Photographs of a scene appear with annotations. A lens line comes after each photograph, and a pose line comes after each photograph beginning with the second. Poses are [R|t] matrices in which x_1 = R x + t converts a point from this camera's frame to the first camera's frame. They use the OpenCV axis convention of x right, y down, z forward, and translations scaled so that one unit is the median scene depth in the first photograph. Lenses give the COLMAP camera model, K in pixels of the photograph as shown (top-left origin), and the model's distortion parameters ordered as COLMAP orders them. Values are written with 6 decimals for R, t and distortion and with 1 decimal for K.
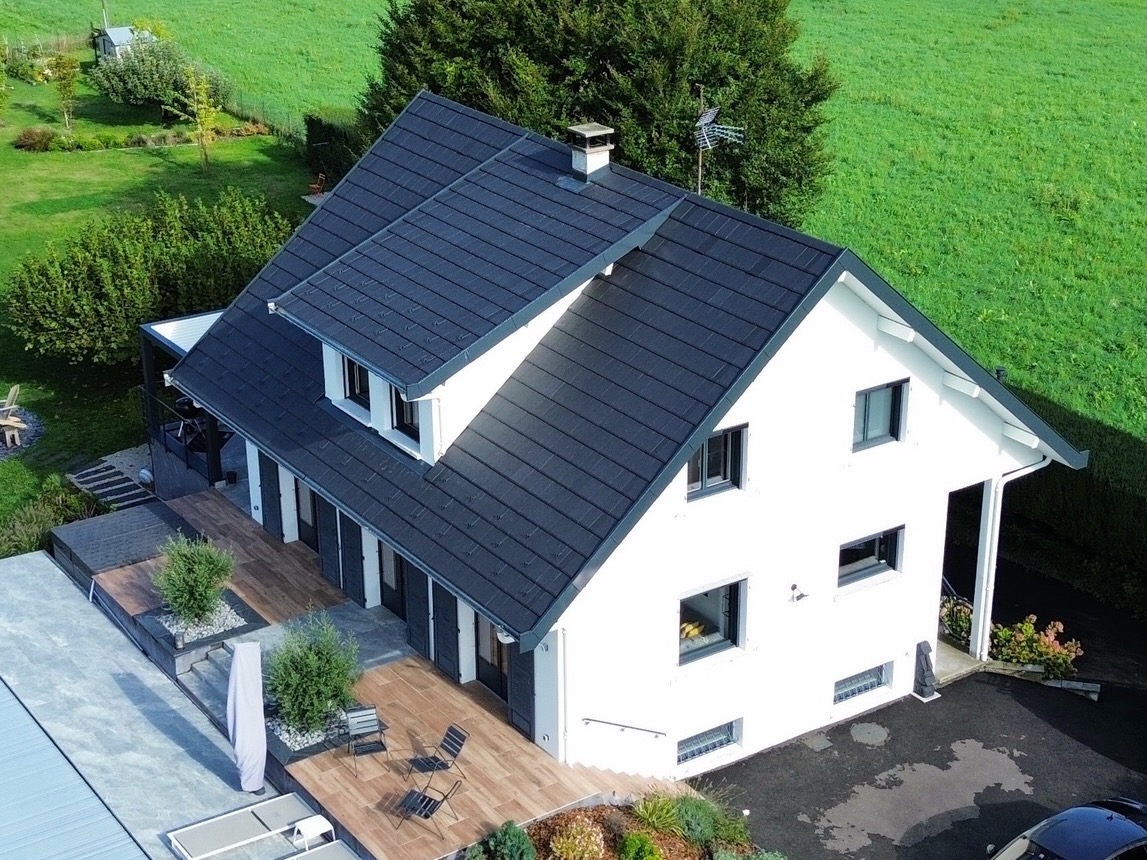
lens RADIAL K [[2028.7, 0, 573.2], [0, 2028.7, 430.8], [0, 0, 1]] dist [0.085367, 0.000000]
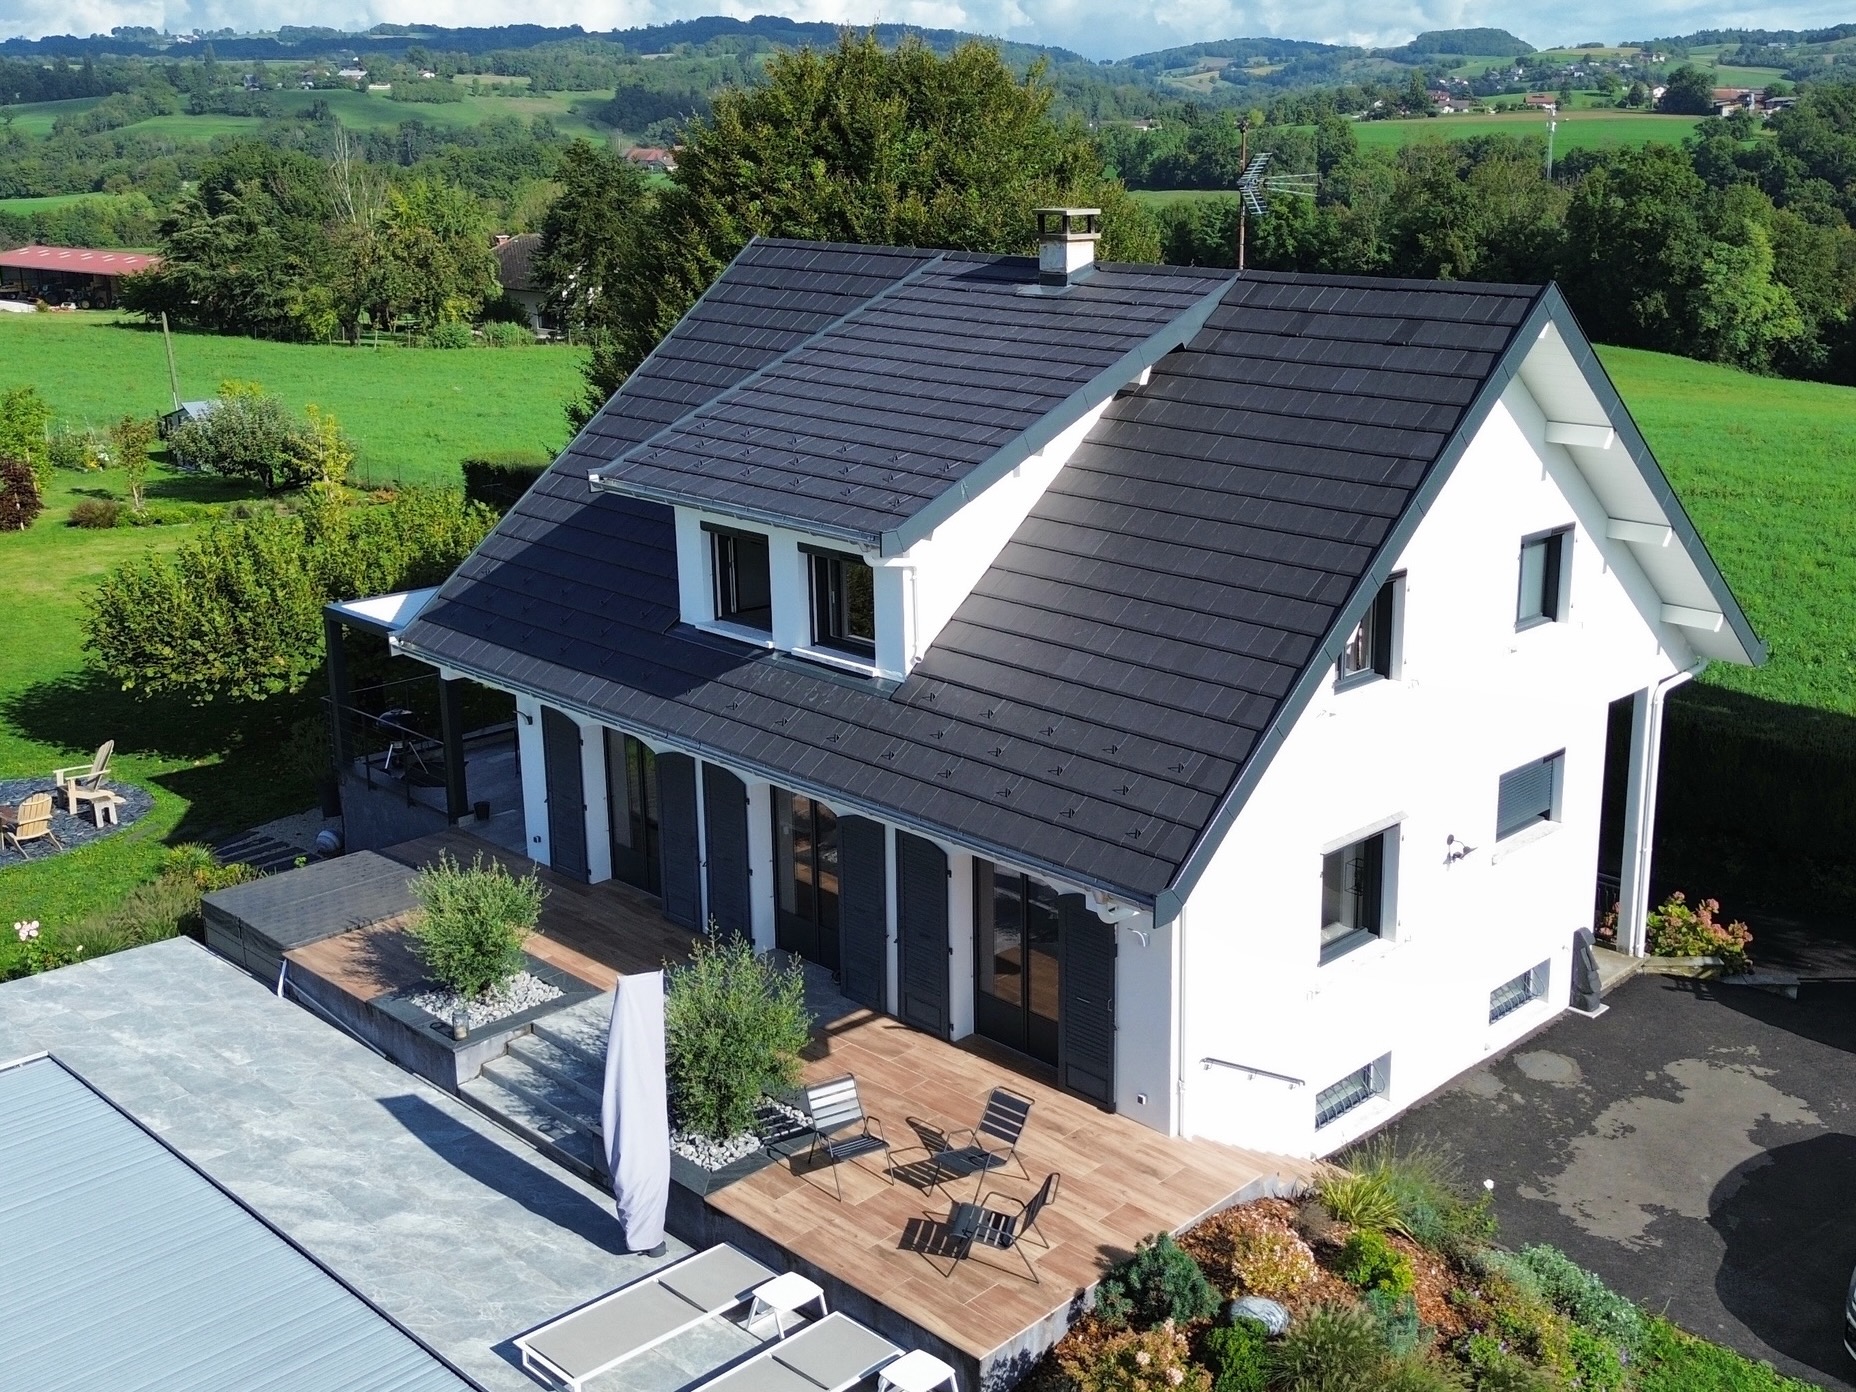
lens RADIAL K [[1743.2, 0, 938.7], [0, 1743.2, 707.6], [0, 0, 1]] dist [0.034708, 0.000000]
pose [[0.970414, -0.041805, 0.237800, -0.182982], [0.082891, 0.982720, -0.165498, 0.112757], [-0.226773, 0.180313, 0.957111, 0.475950]]
